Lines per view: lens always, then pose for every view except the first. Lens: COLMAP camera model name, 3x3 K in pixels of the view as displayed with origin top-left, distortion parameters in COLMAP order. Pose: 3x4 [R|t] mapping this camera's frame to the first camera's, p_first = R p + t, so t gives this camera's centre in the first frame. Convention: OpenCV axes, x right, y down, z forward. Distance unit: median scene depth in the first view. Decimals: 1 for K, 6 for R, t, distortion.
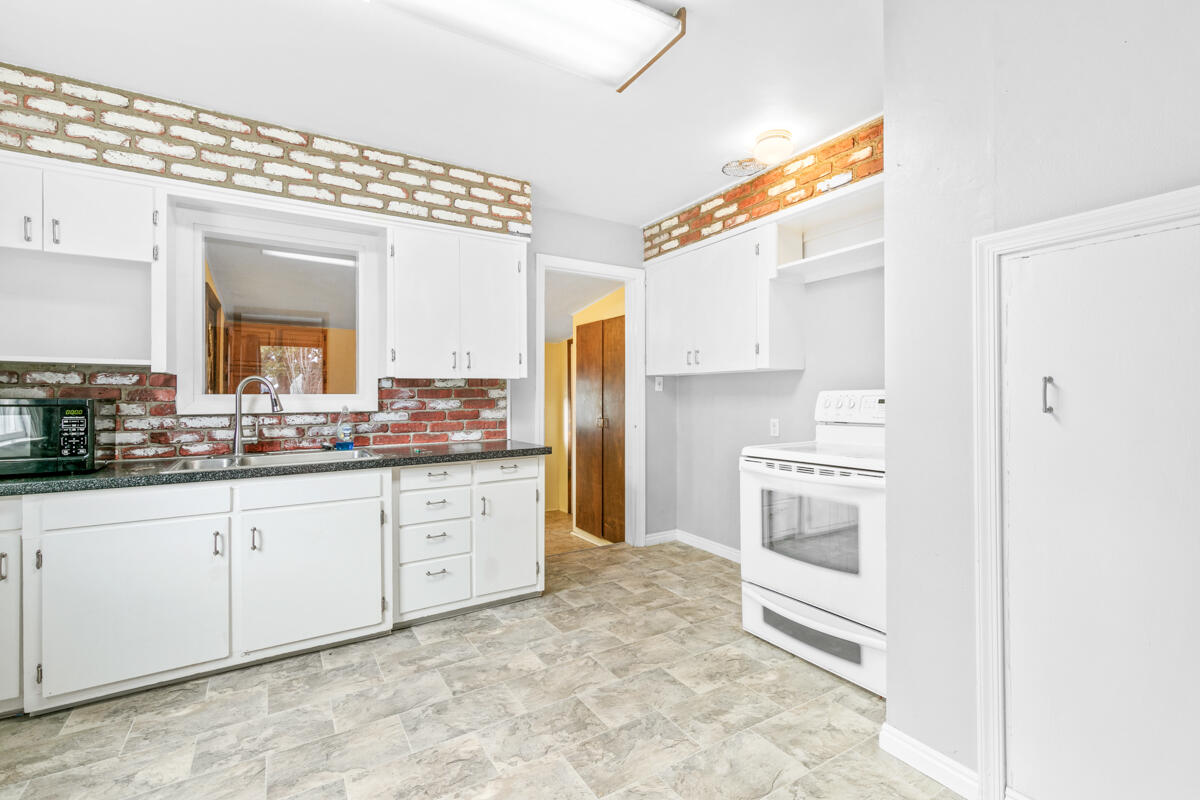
lens RADIAL K [[535.4, 0, 605.1], [0, 535.4, 397.5], [0, 0, 1]] dist [0.006925, 0.000107]
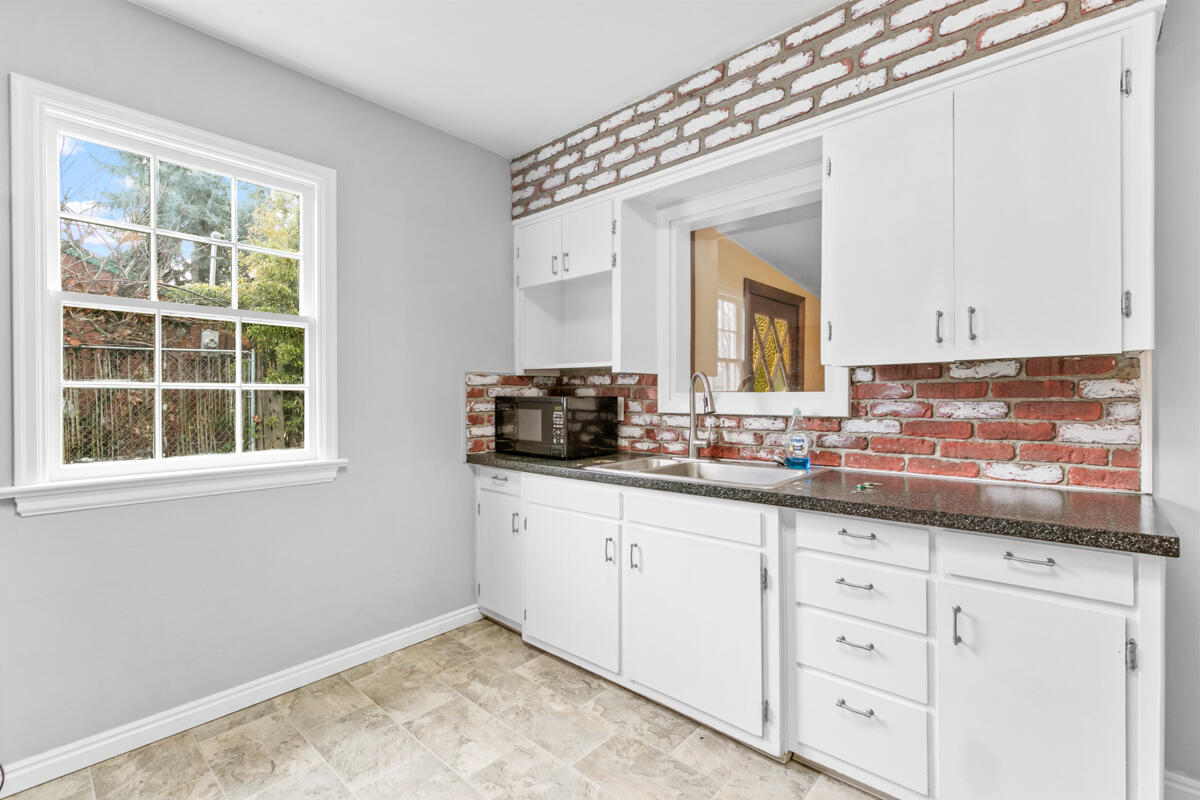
lens RADIAL K [[535.4, 0, 601.9], [0, 535.4, 397.1], [0, 0, 1]] dist [0.006925, 0.000107]
pose [[0.281808, 0.005493, -0.959455, 0.156529], [-0.000083, 0.999984, 0.005701, -0.003600], [0.959471, -0.001527, 0.281804, 0.610479]]
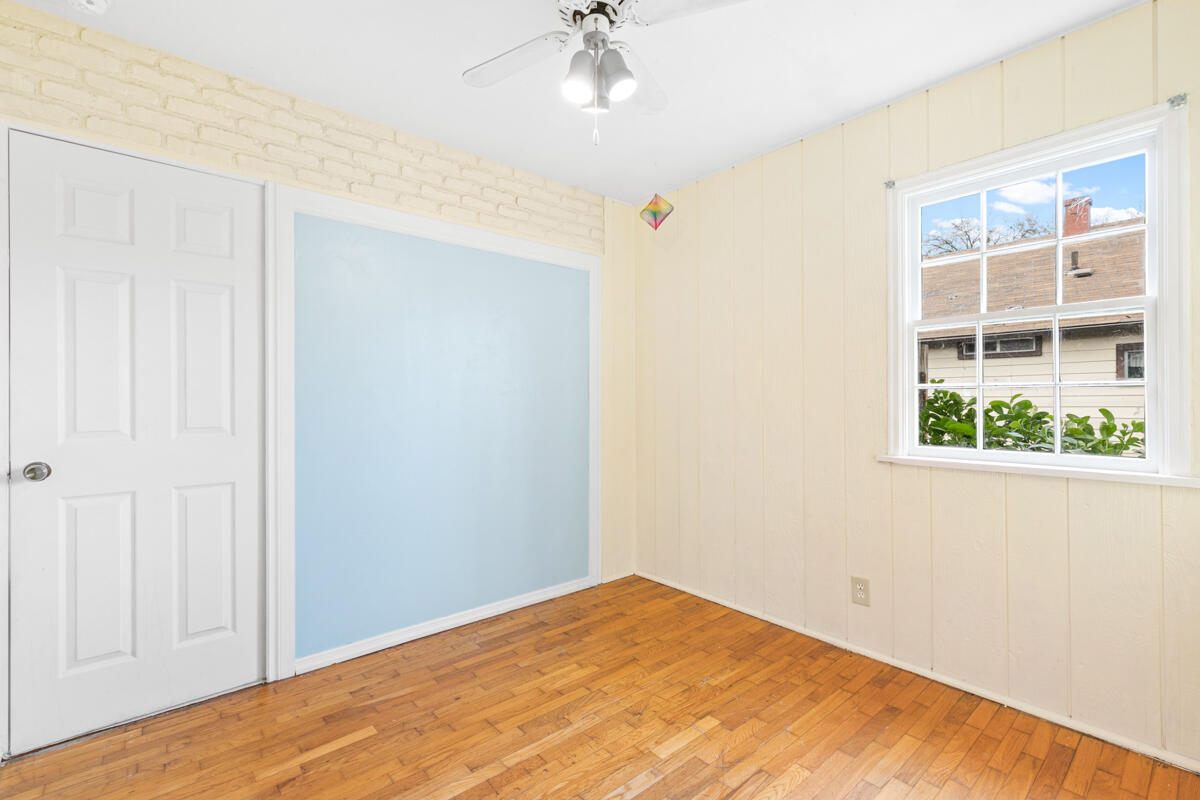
lens RADIAL K [[535.4, 0, 591.5], [0, 535.4, 399.9], [0, 0, 1]] dist [0.006925, 0.000107]
pose [[-0.986883, 0.005824, -0.161334, -0.008979], [0.004966, 0.999971, 0.005721, -0.001494], [0.161363, 0.004845, -0.986883, 1.099915]]
